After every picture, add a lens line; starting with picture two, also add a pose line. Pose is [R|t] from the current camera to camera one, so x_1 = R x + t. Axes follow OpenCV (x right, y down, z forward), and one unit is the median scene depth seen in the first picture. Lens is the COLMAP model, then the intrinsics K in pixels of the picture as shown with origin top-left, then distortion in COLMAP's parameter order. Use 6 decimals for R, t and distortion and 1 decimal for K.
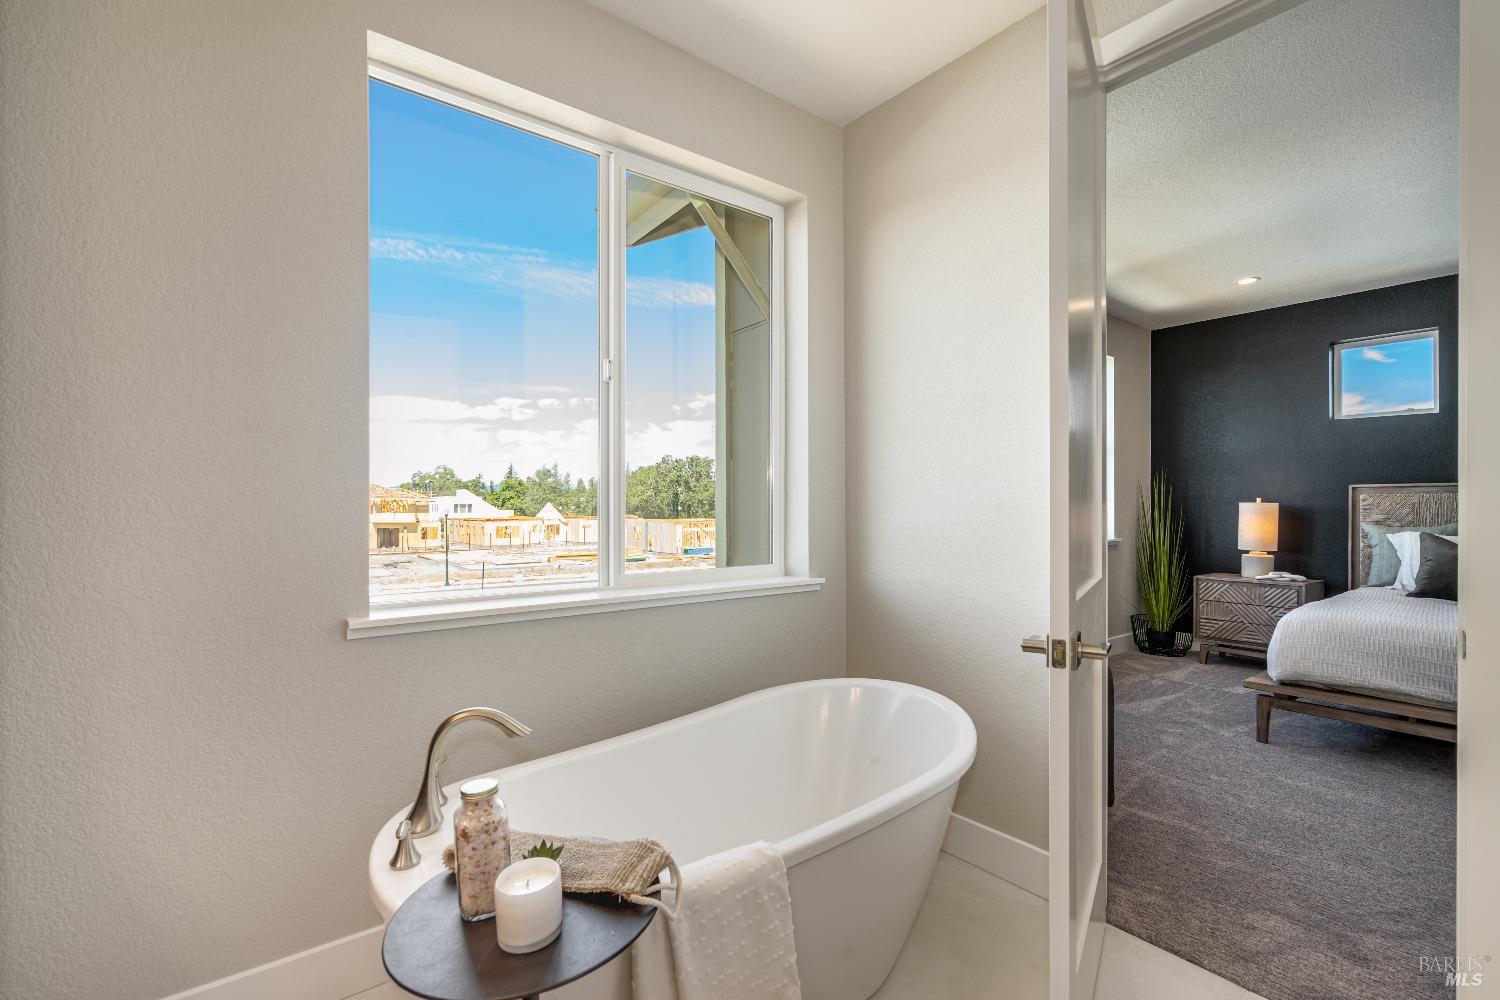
lens RADIAL K [[682.8, 0, 754.7], [0, 682.8, 506.5], [0, 0, 1]] dist [0.001068, 0.000317]
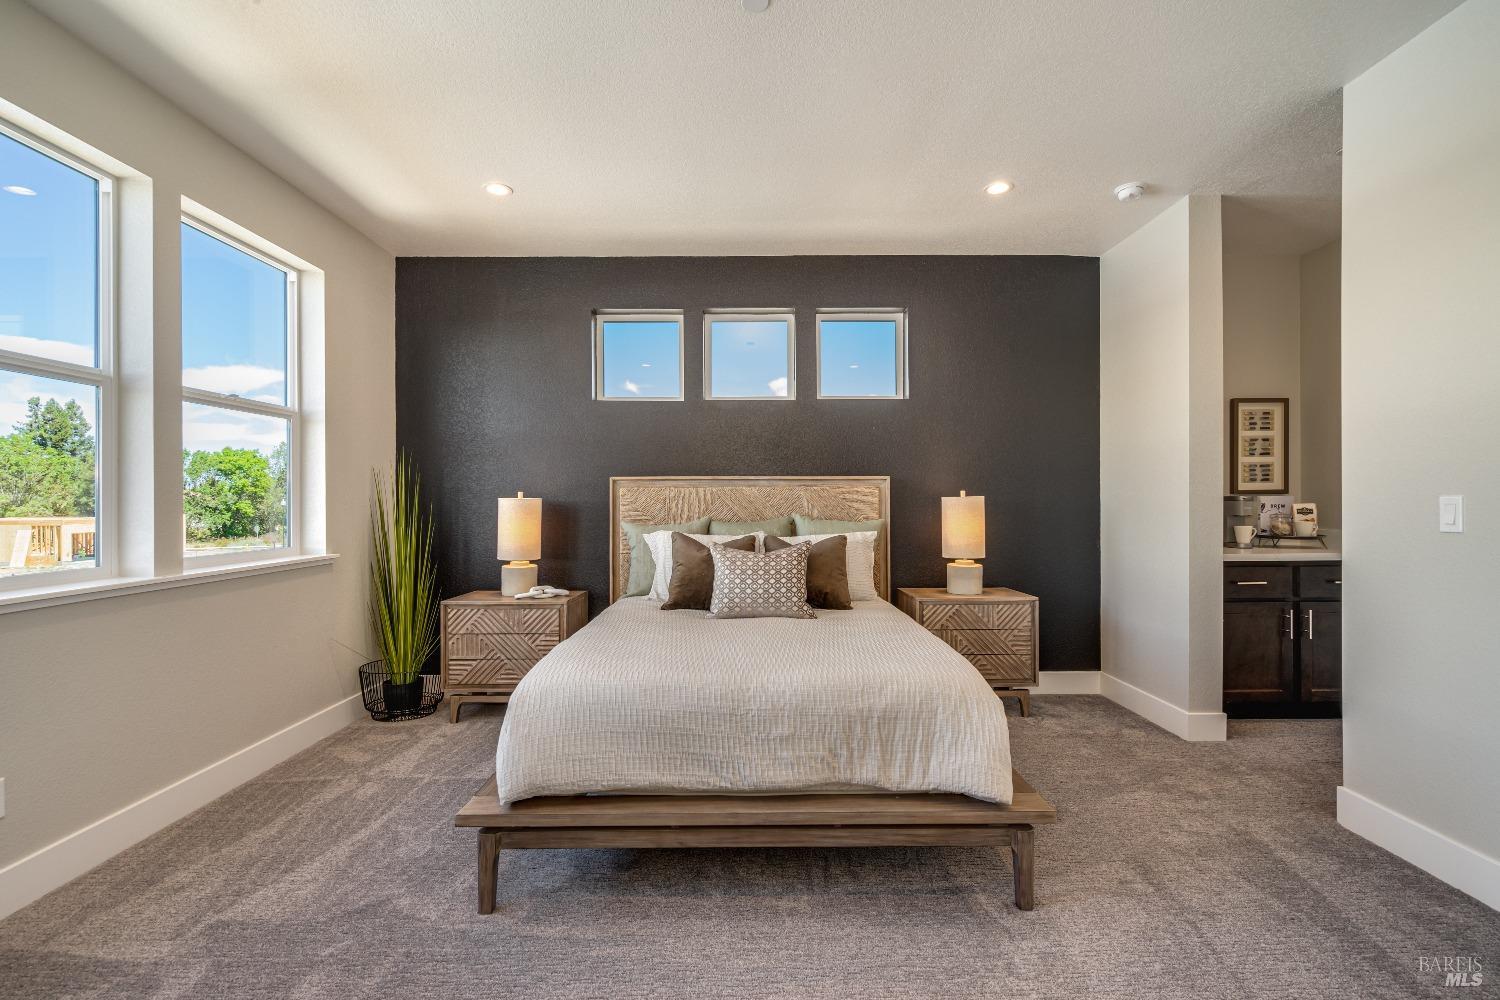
lens RADIAL K [[682.8, 0, 754.7], [0, 682.8, 506.5], [0, 0, 1]] dist [0.001068, 0.000317]
pose [[0.612448, -0.007449, 0.790476, 0.307653], [0.004748, 0.999972, 0.005744, 0.001050], [-0.790496, 0.000236, 0.612467, 0.336672]]
